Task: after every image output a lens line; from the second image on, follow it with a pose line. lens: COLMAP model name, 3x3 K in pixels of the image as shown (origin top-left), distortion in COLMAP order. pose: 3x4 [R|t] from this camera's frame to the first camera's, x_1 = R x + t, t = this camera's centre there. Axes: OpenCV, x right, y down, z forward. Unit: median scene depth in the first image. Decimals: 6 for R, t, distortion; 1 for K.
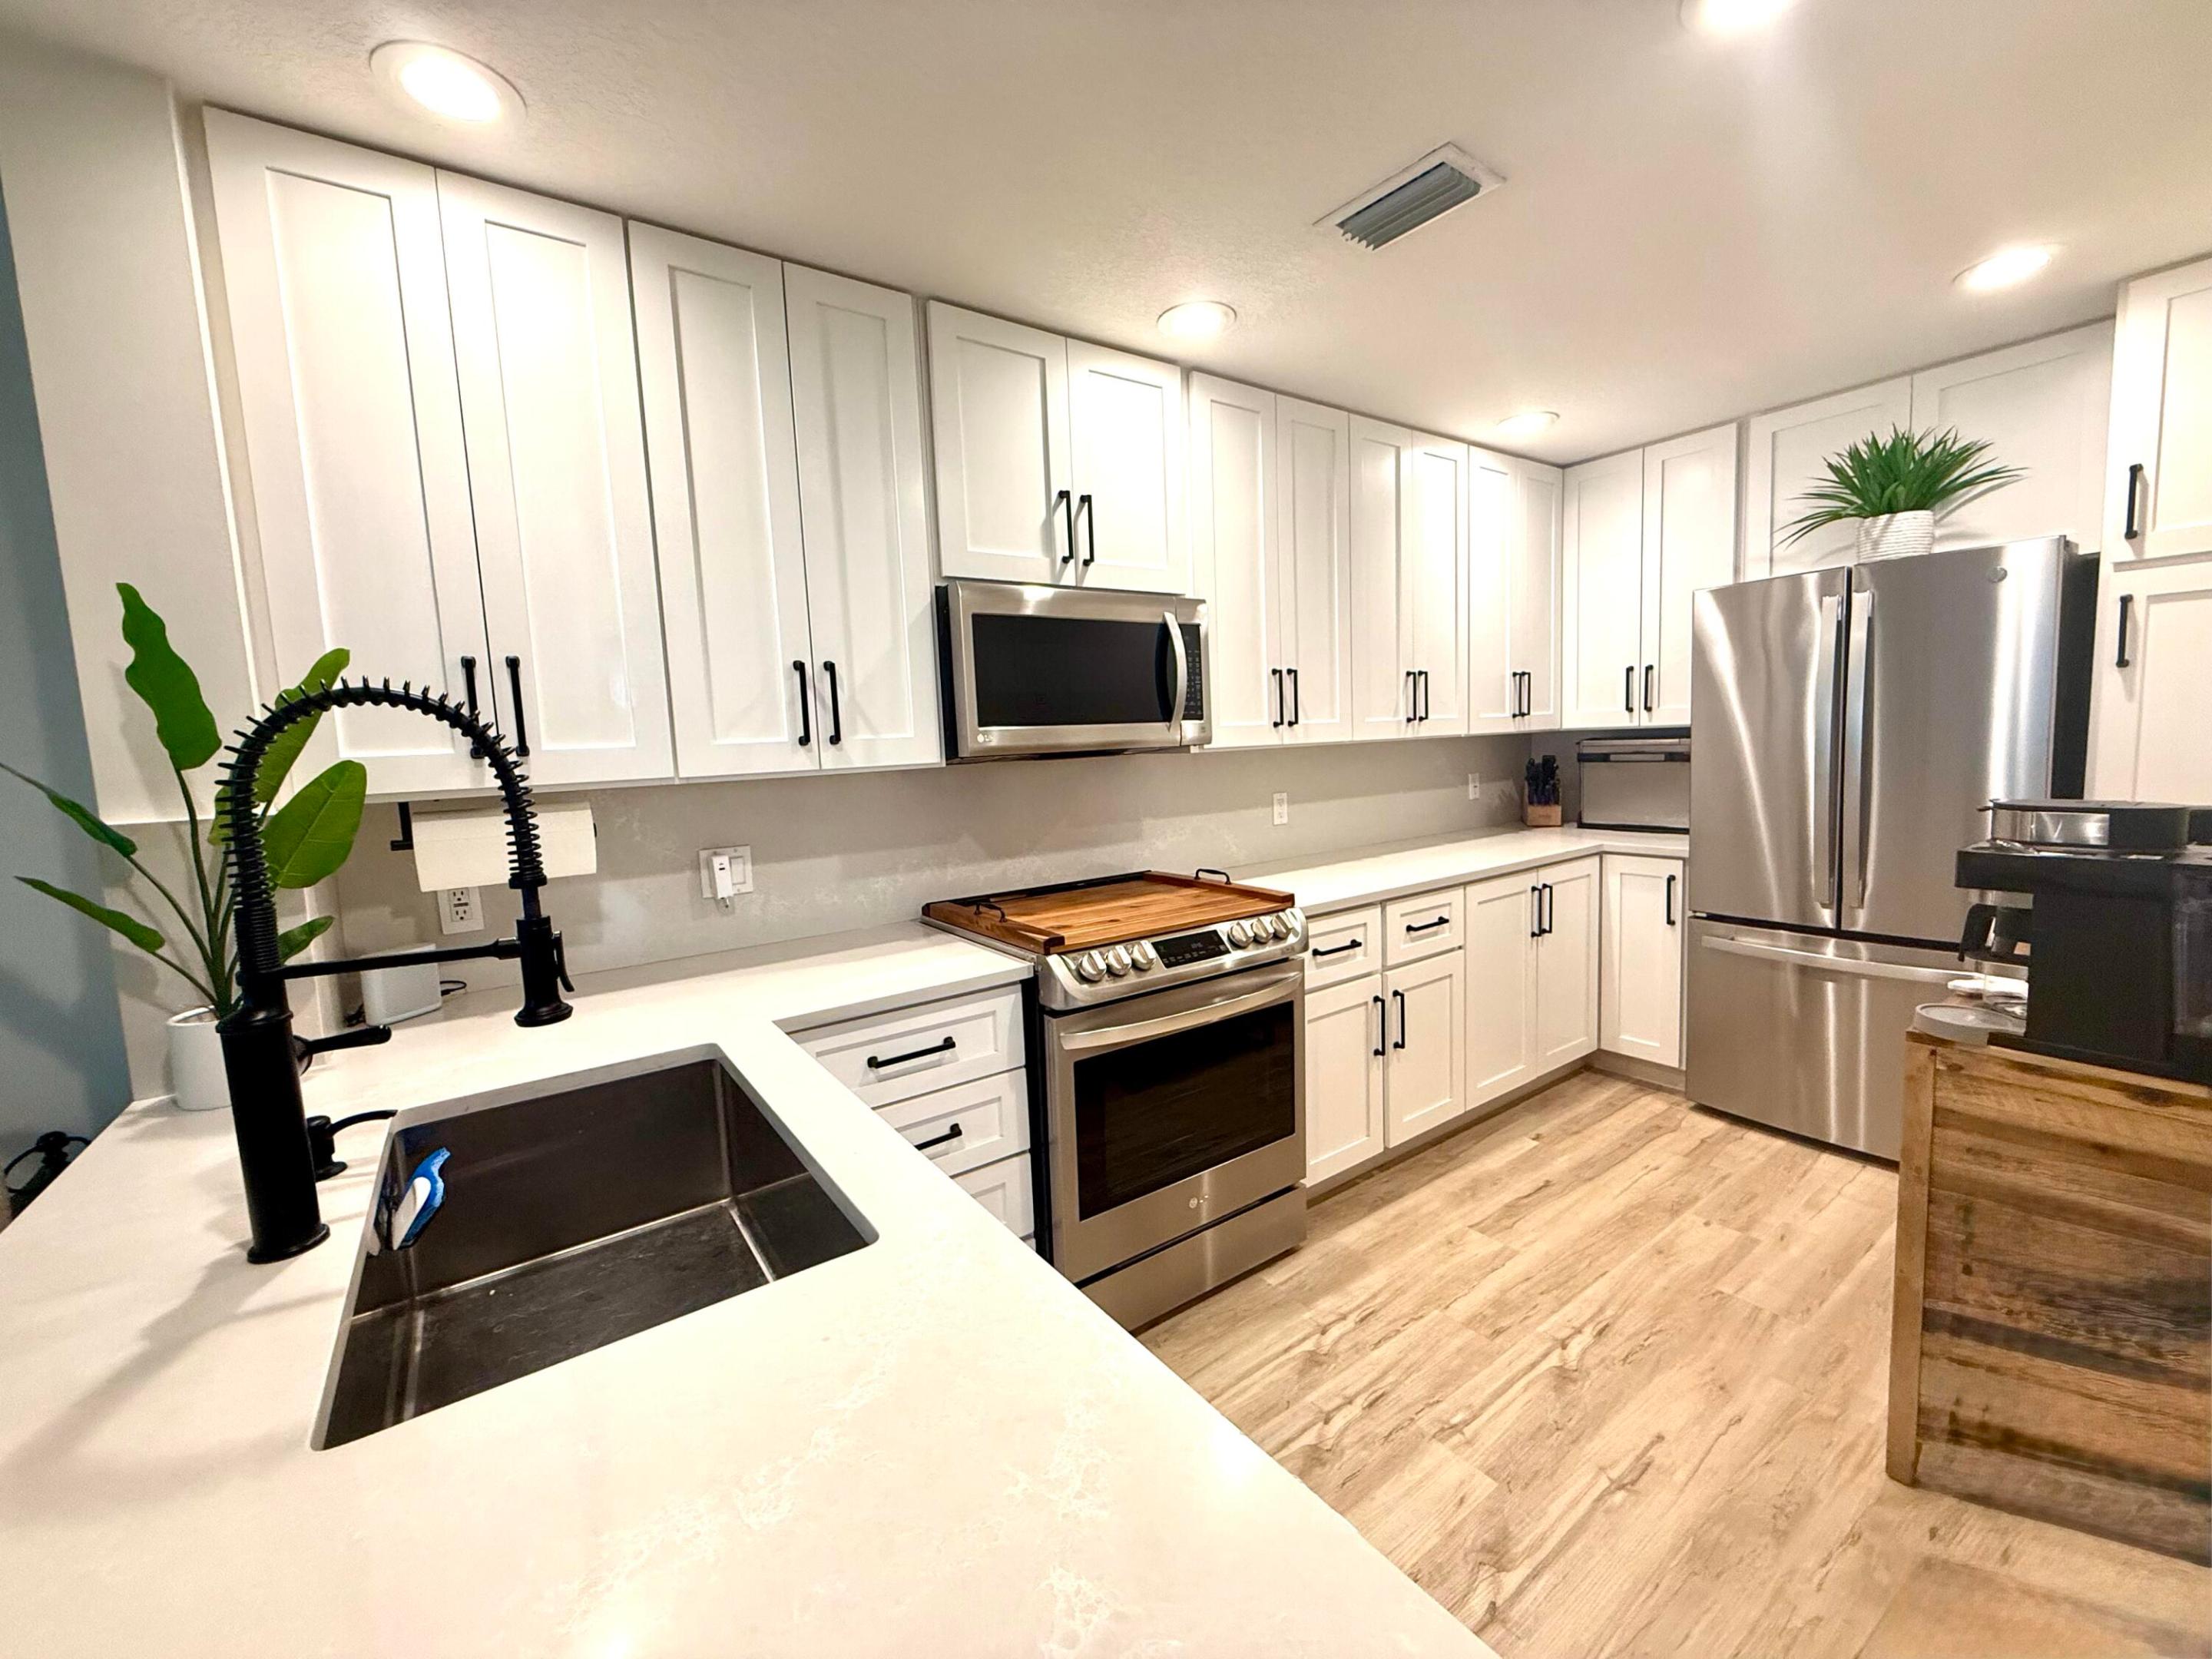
lens RADIAL K [[880.2, 0, 1101.2], [0, 880.2, 823.8], [0, 0, 1]] dist [-0.001299, 0.000418]
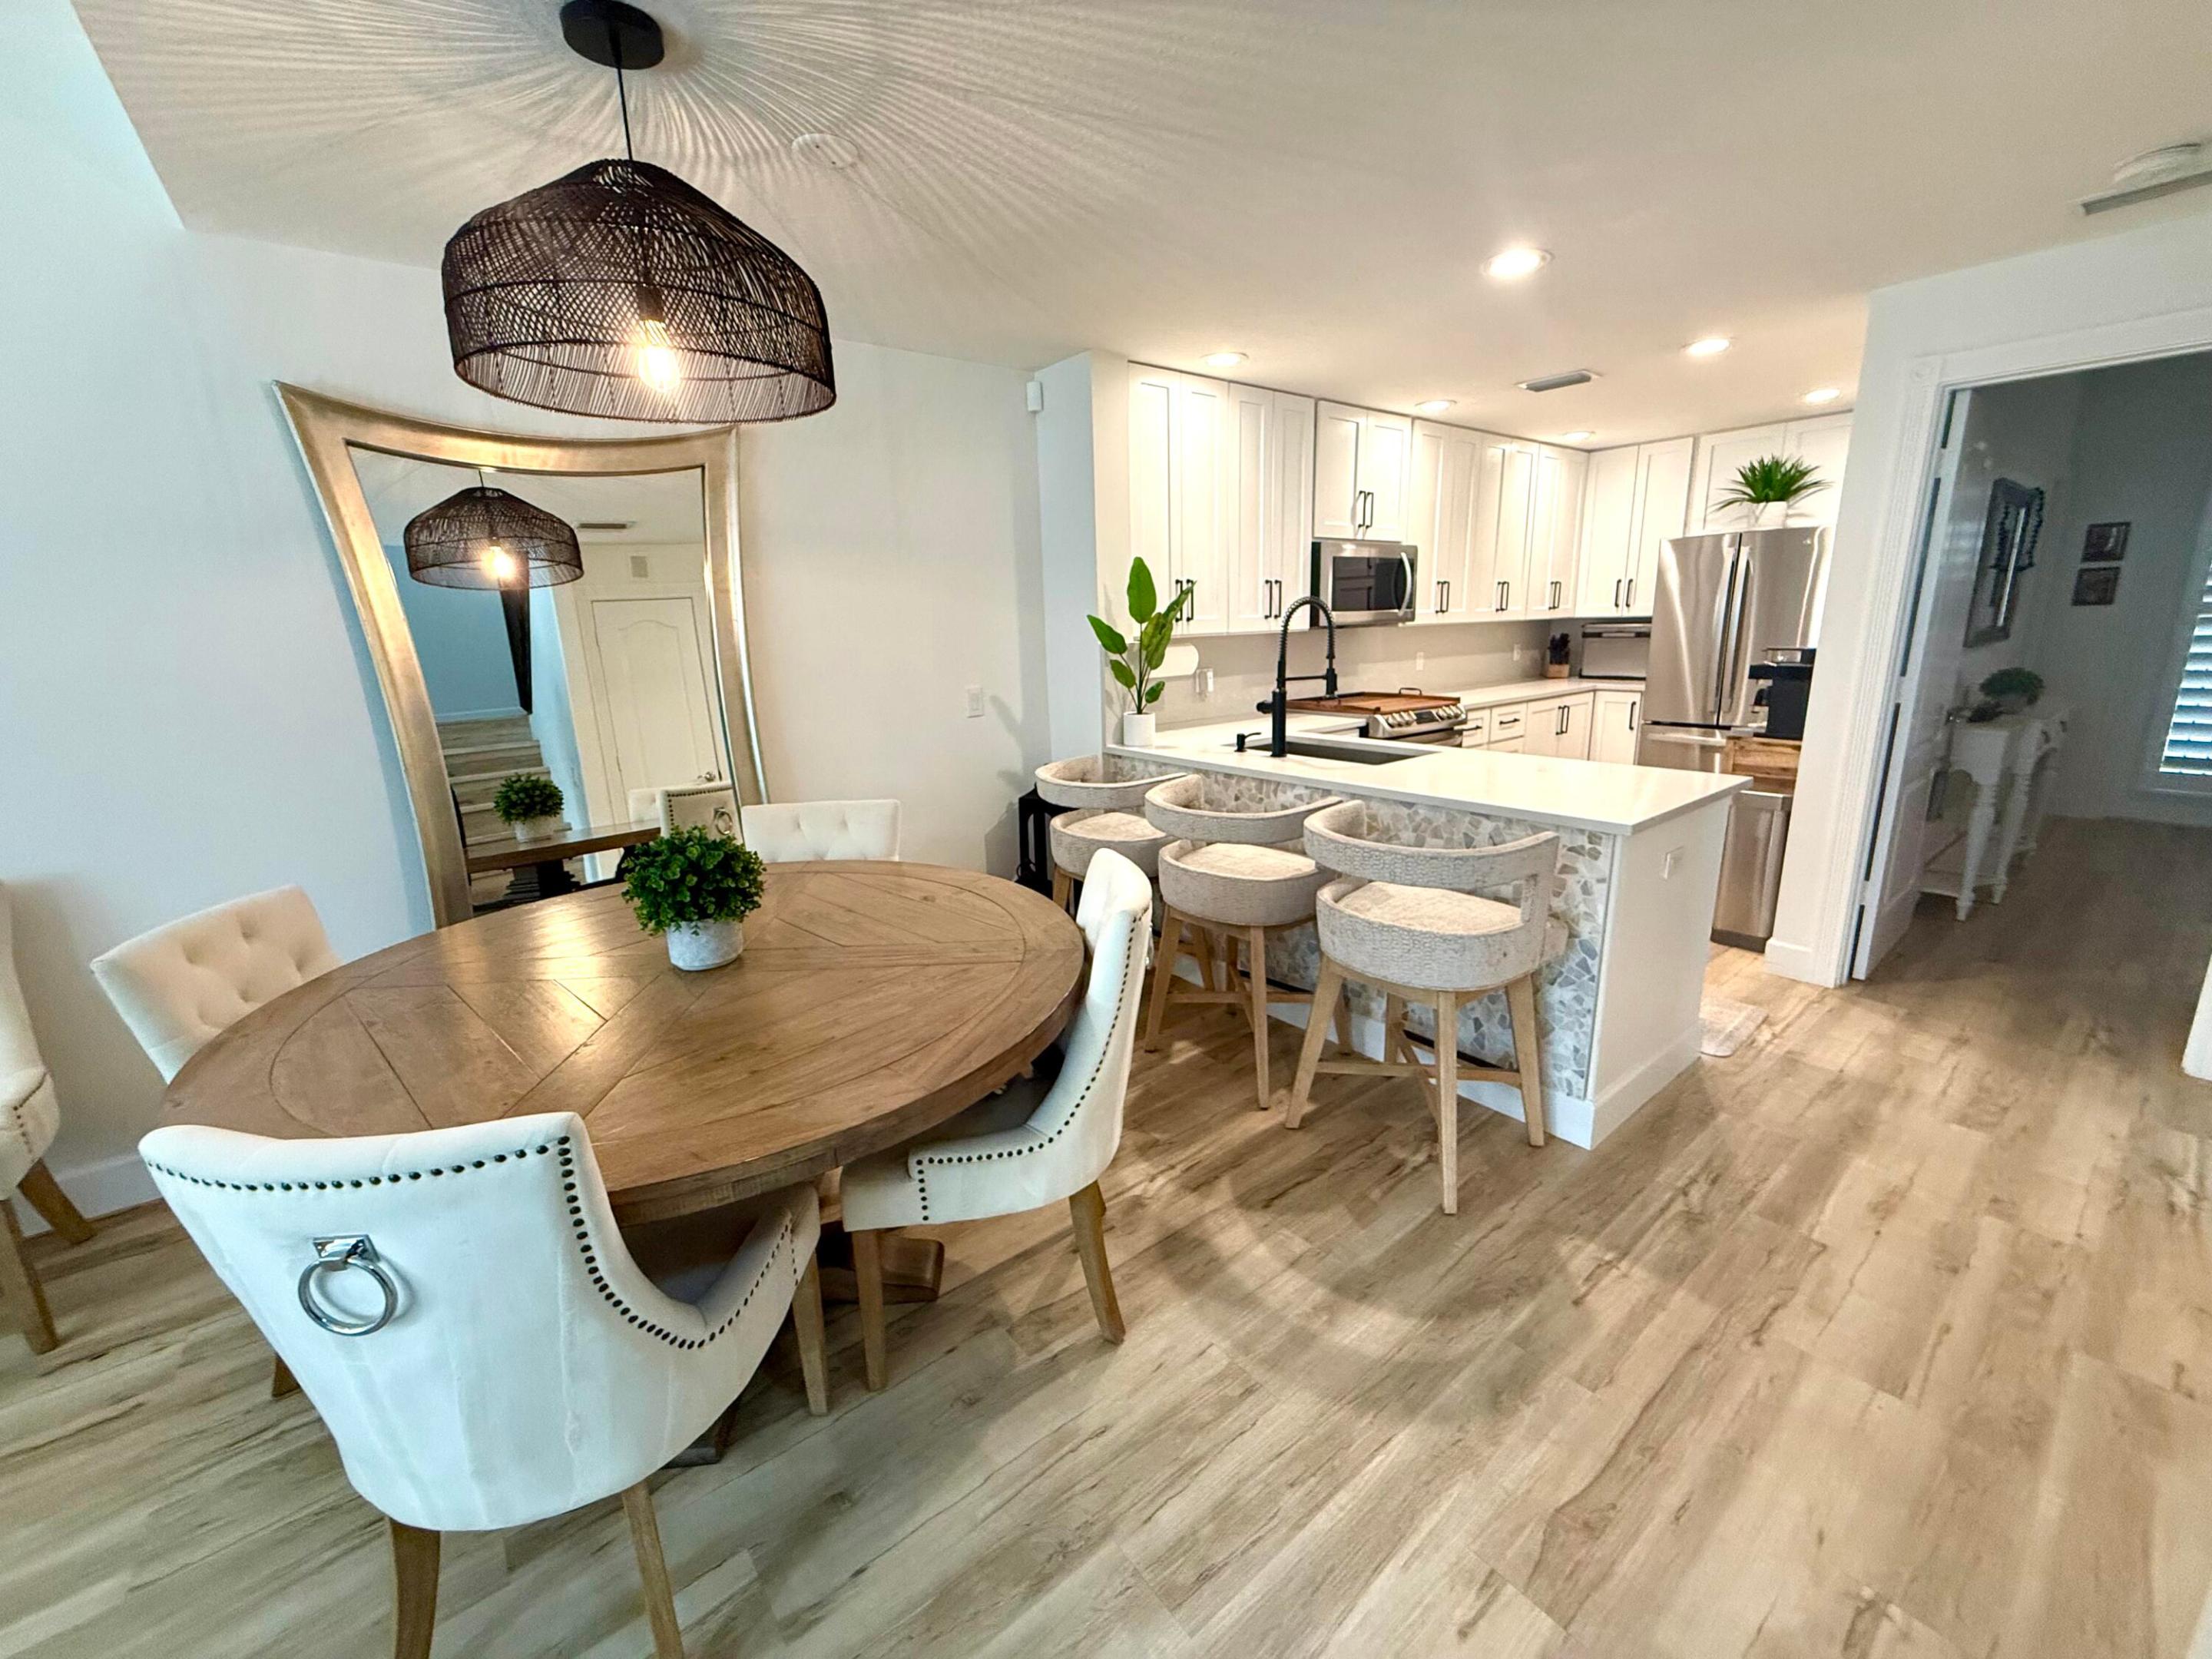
lens RADIAL K [[880.2, 0, 1099.8], [0, 880.2, 826.2], [0, 0, 1]] dist [-0.001299, 0.000418]
pose [[0.998459, 0.002205, 0.055456, -0.645638], [-0.009478, 0.991305, 0.131239, 0.102985], [-0.054684, -0.131562, 0.989798, -0.899540]]
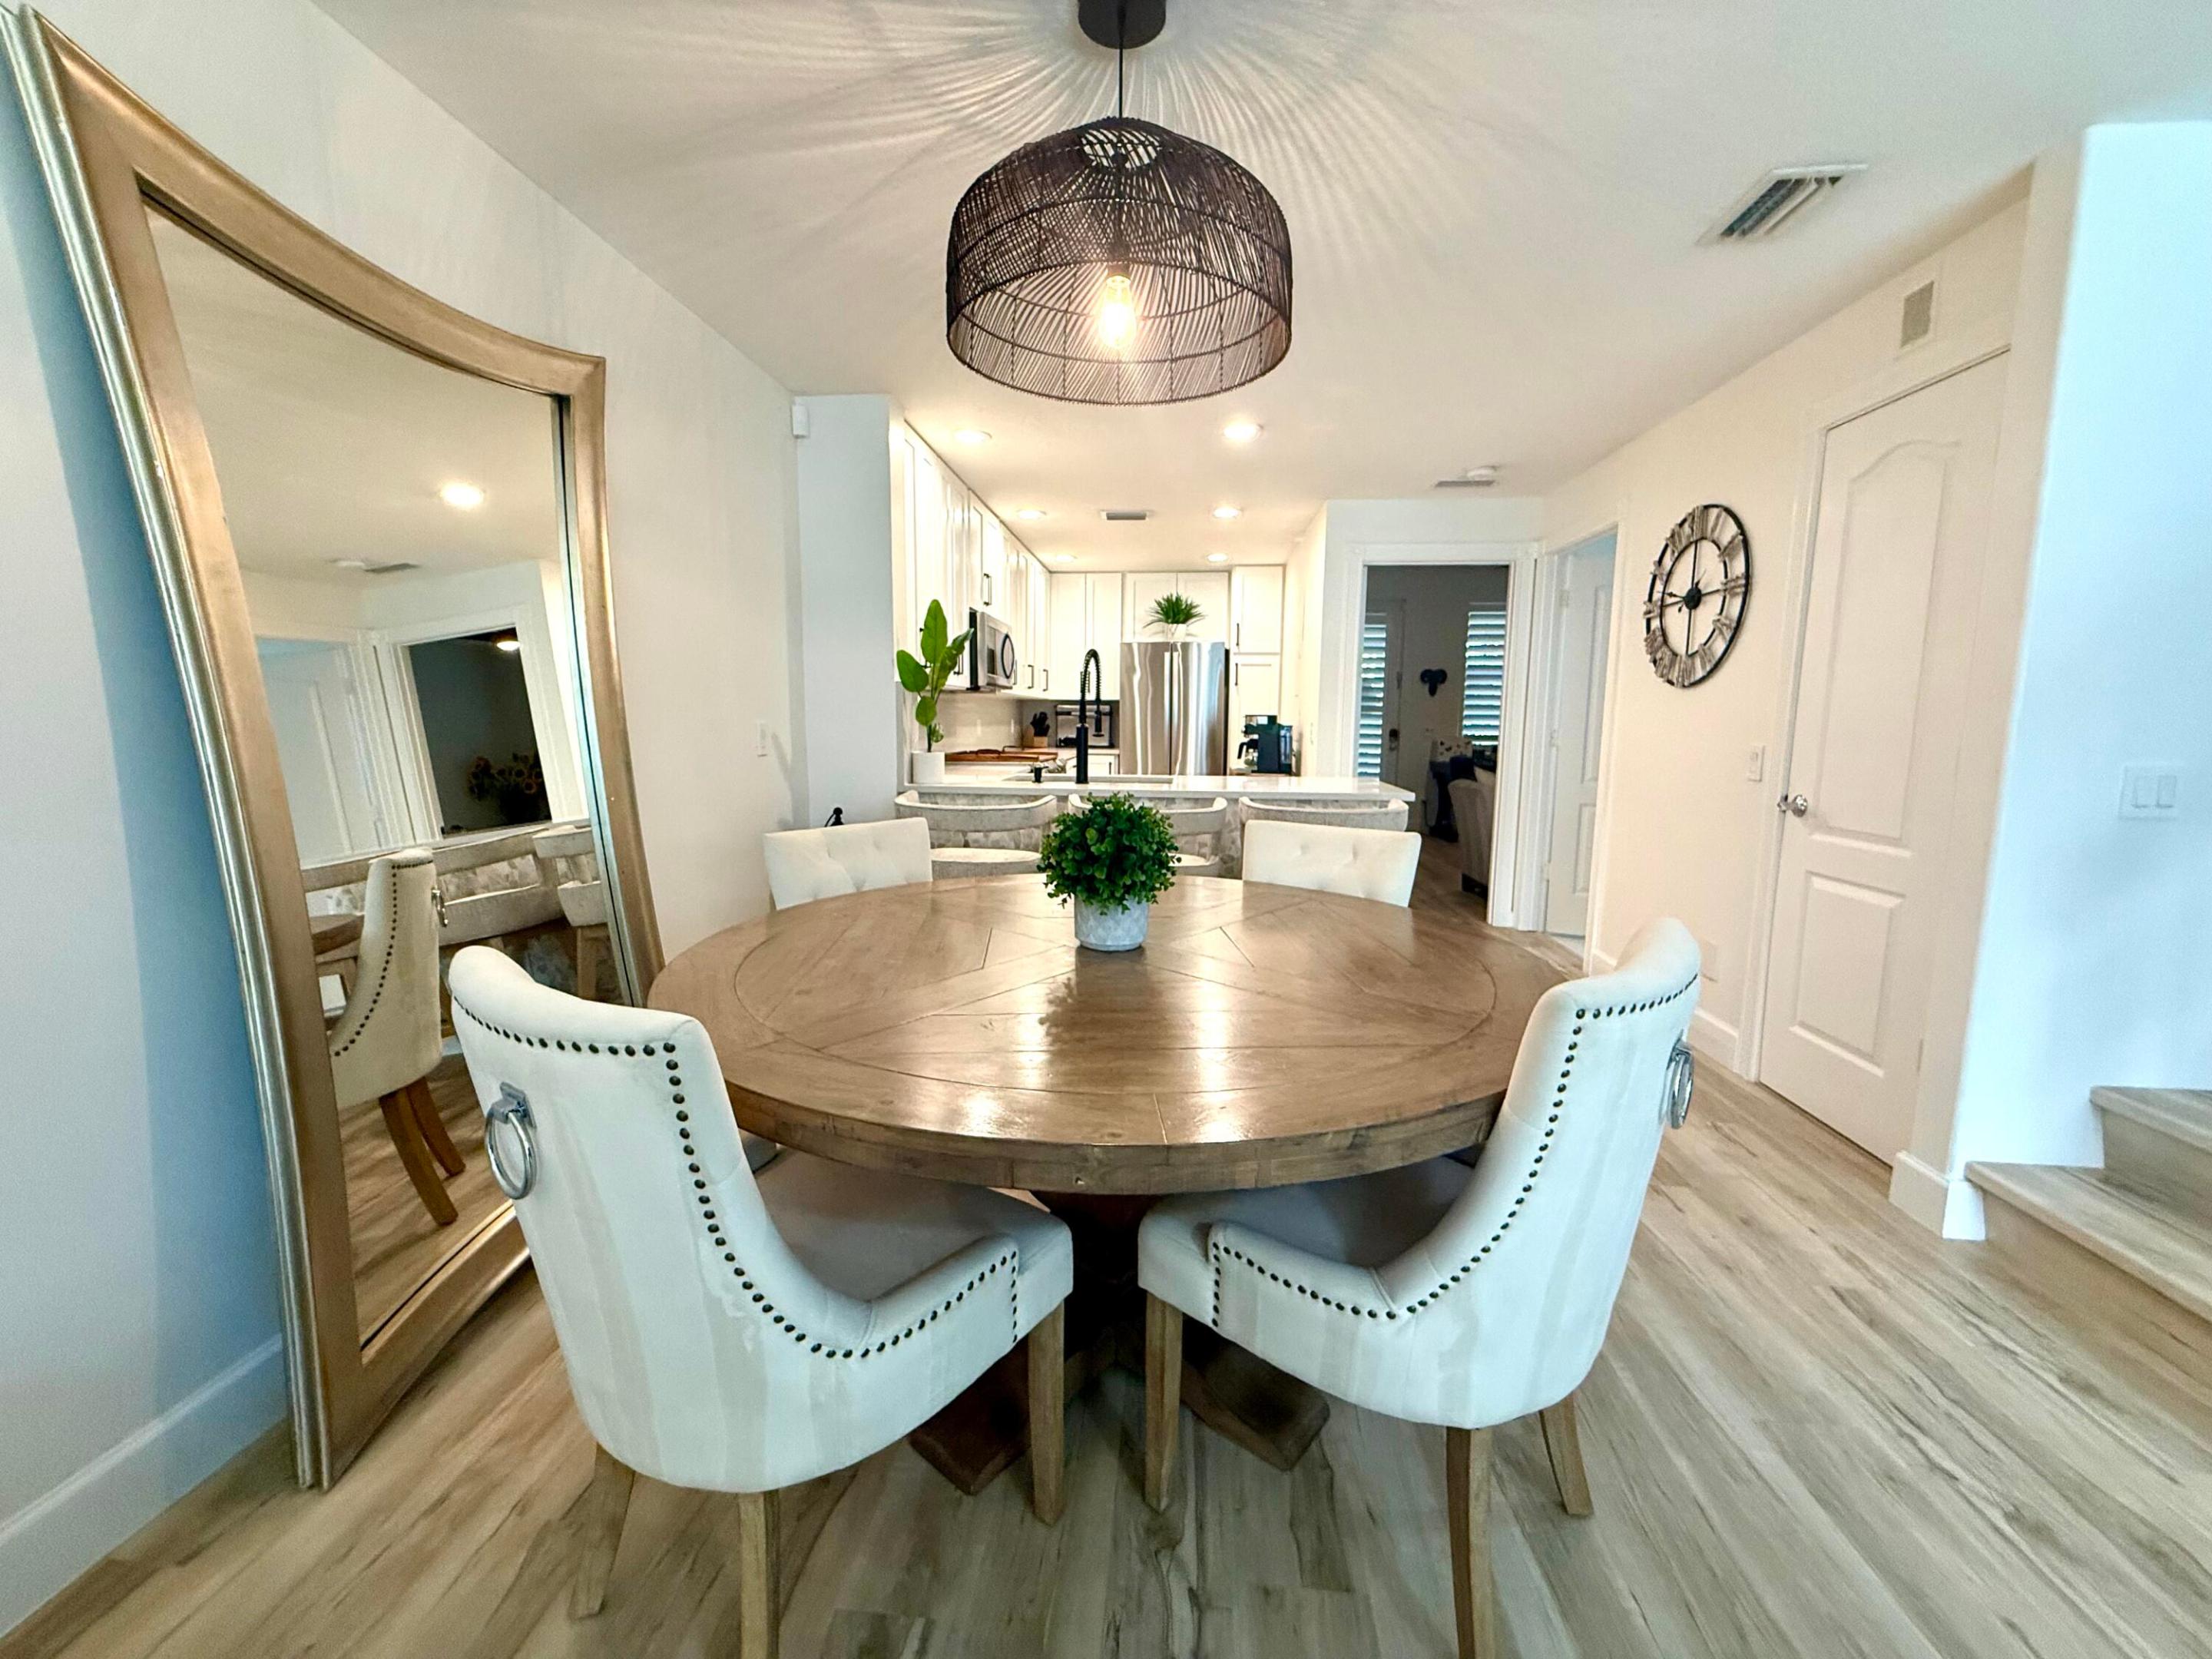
lens RADIAL K [[880.2, 0, 1101.6], [0, 880.2, 825.6], [0, 0, 1]] dist [-0.001299, 0.000418]
pose [[0.651553, -0.044305, 0.757308, -1.393952], [0.038405, 0.998939, 0.025399, 0.200809], [-0.757630, 0.012536, 0.652564, -0.621208]]
